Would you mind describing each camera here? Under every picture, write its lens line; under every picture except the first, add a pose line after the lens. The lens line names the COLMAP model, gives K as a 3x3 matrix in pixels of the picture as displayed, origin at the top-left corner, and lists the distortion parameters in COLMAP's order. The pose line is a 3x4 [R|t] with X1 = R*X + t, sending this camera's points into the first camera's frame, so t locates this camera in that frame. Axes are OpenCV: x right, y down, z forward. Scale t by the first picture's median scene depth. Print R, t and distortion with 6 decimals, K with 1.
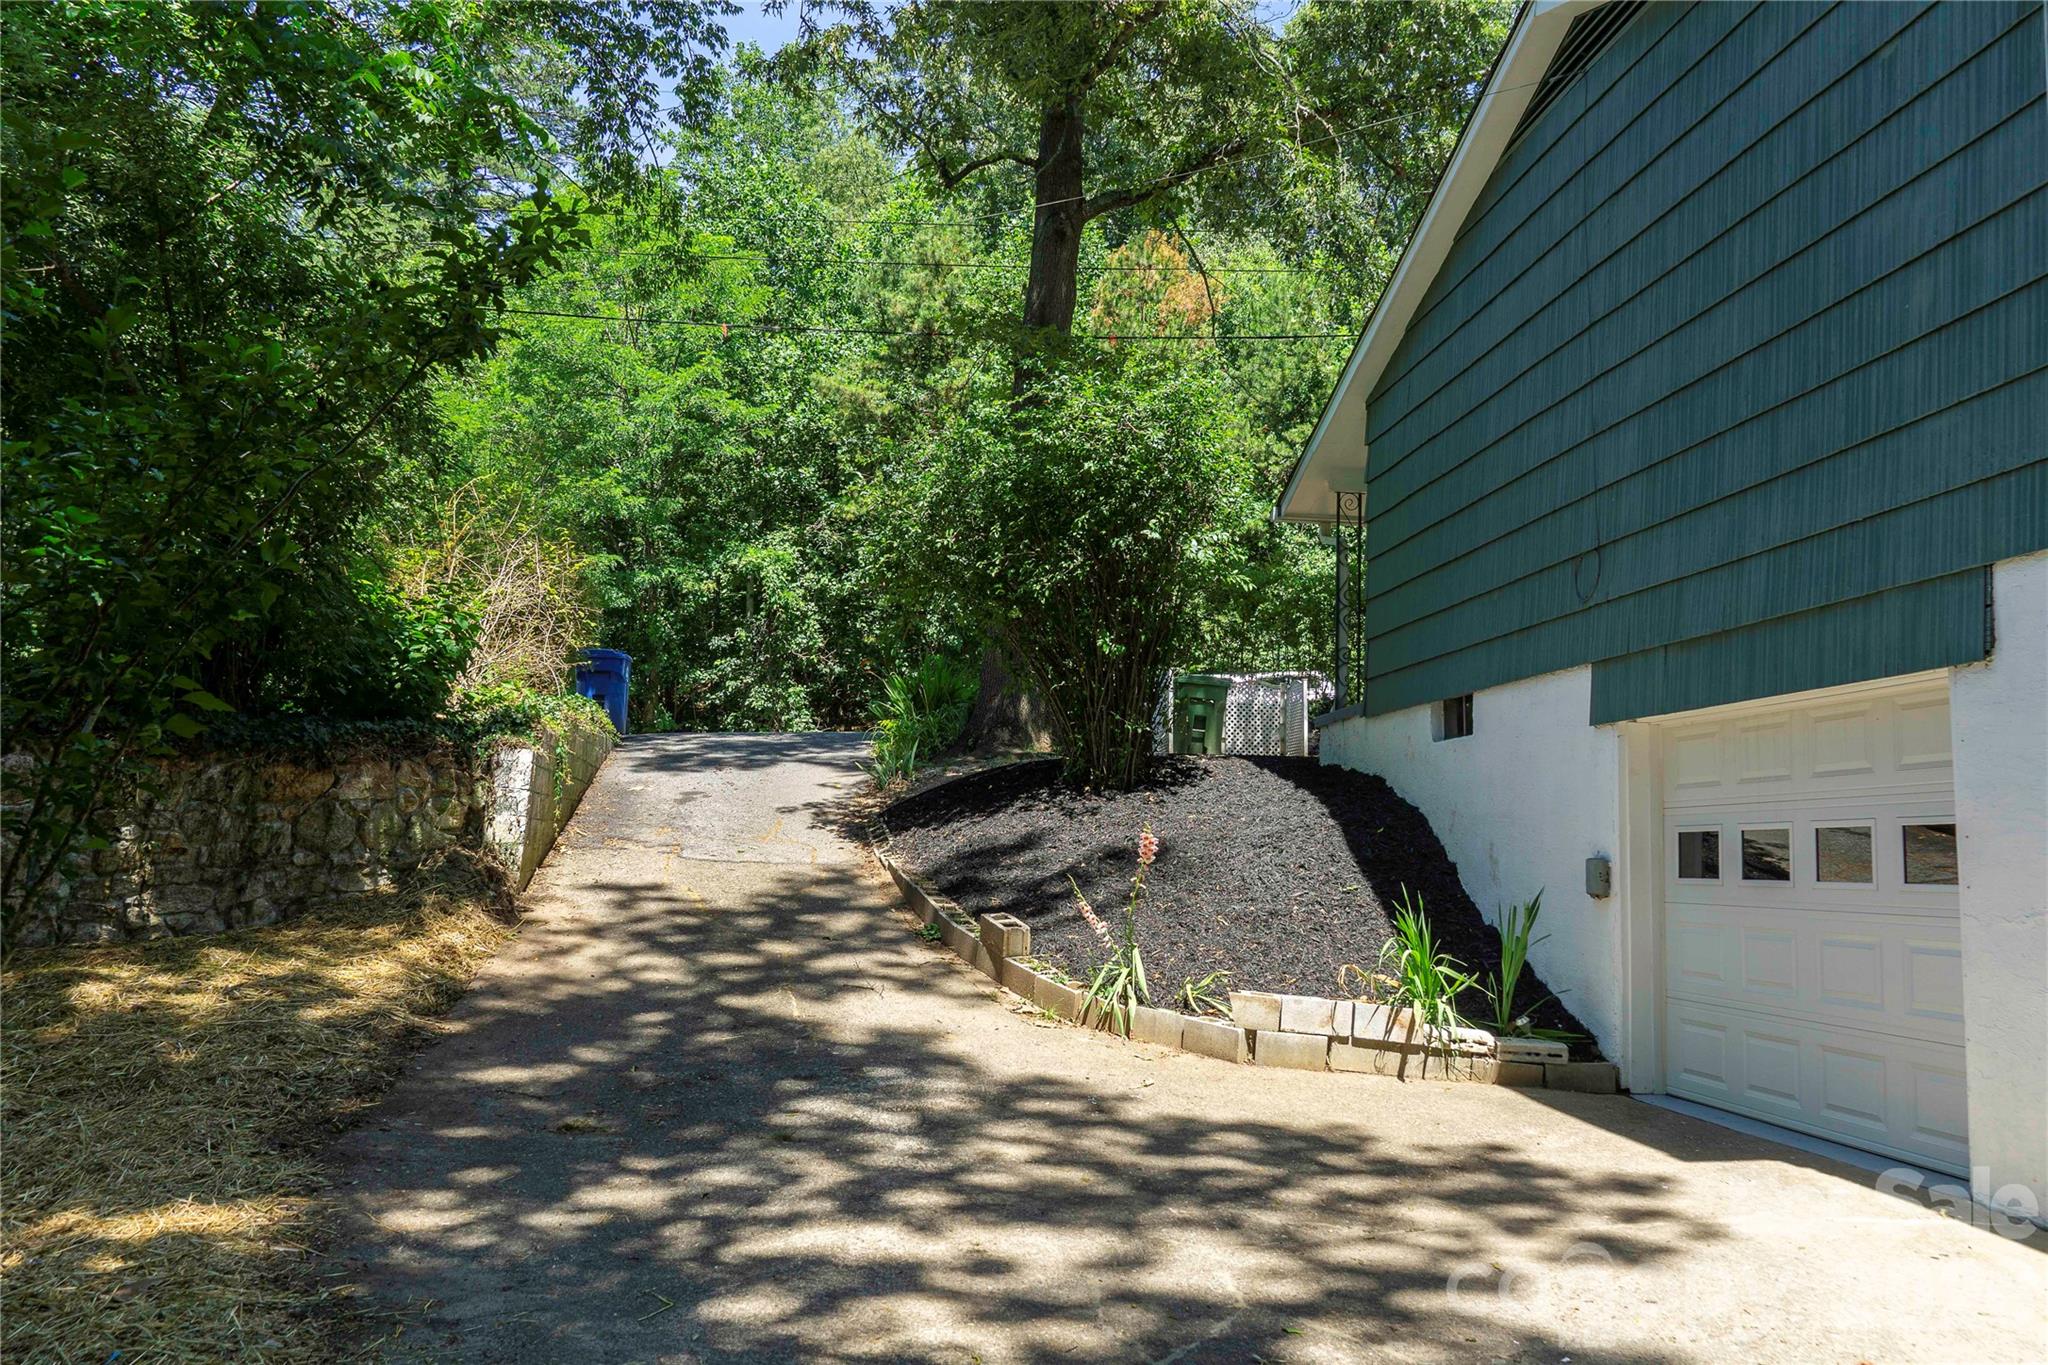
lens RADIAL K [[1568.5, 0, 1020.8], [0, 1568.5, 690.0], [0, 0, 1]] dist [-0.004023, -0.004627]
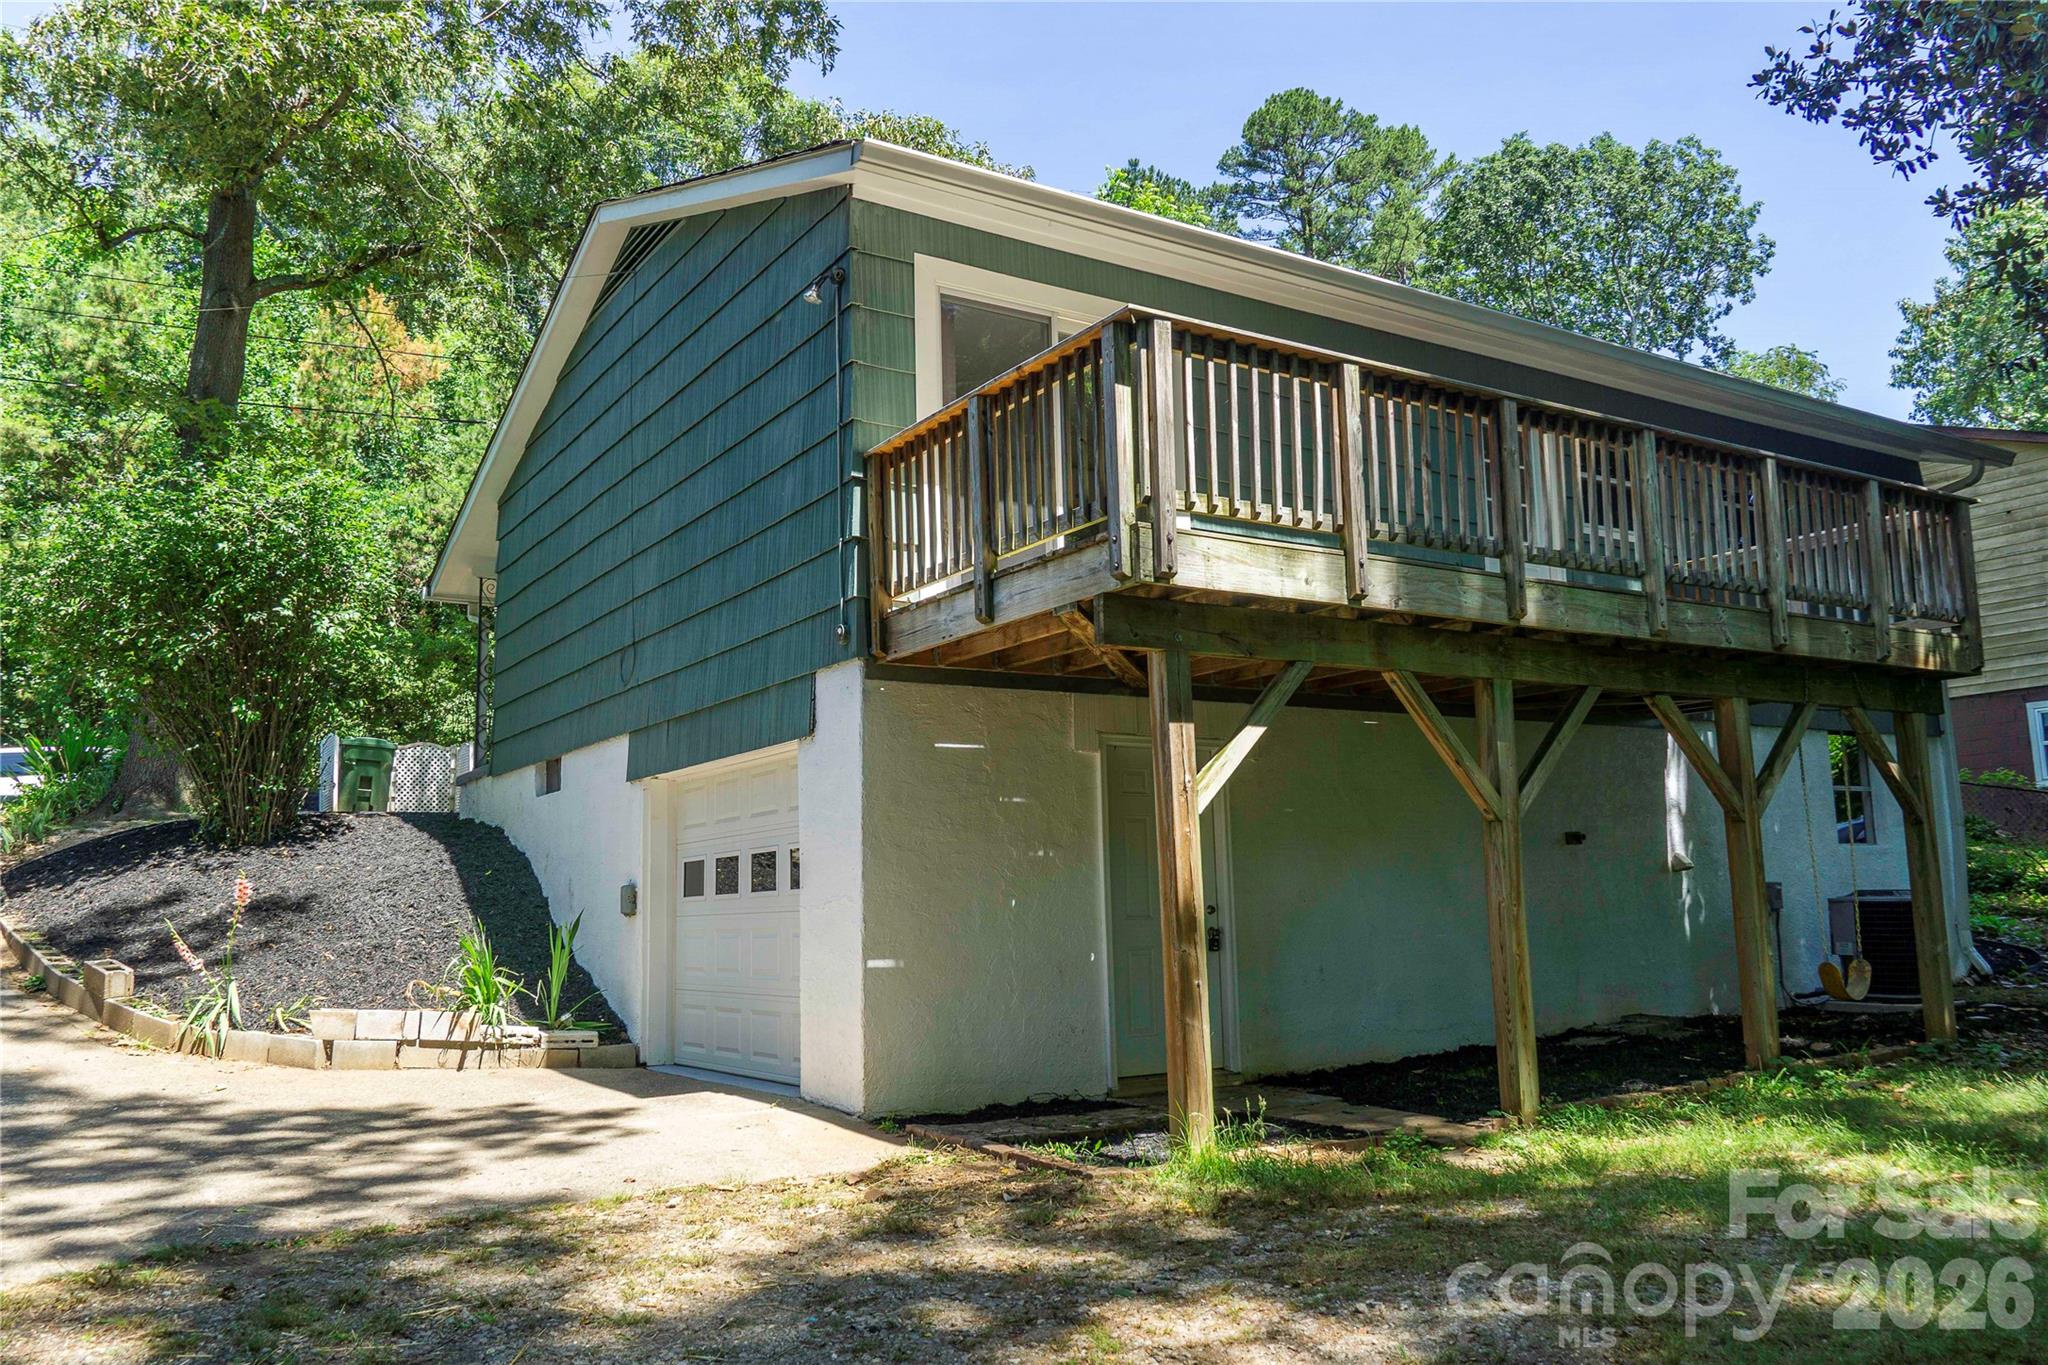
lens RADIAL K [[1568.5, 0, 1020.8], [0, 1568.5, 690.0], [0, 0, 1]] dist [-0.004023, -0.004627]
pose [[0.897420, 0.017306, 0.440837, 0.073373], [-0.000751, 0.999289, -0.037699, -0.003544], [-0.441176, 0.033501, 0.896795, -0.250439]]
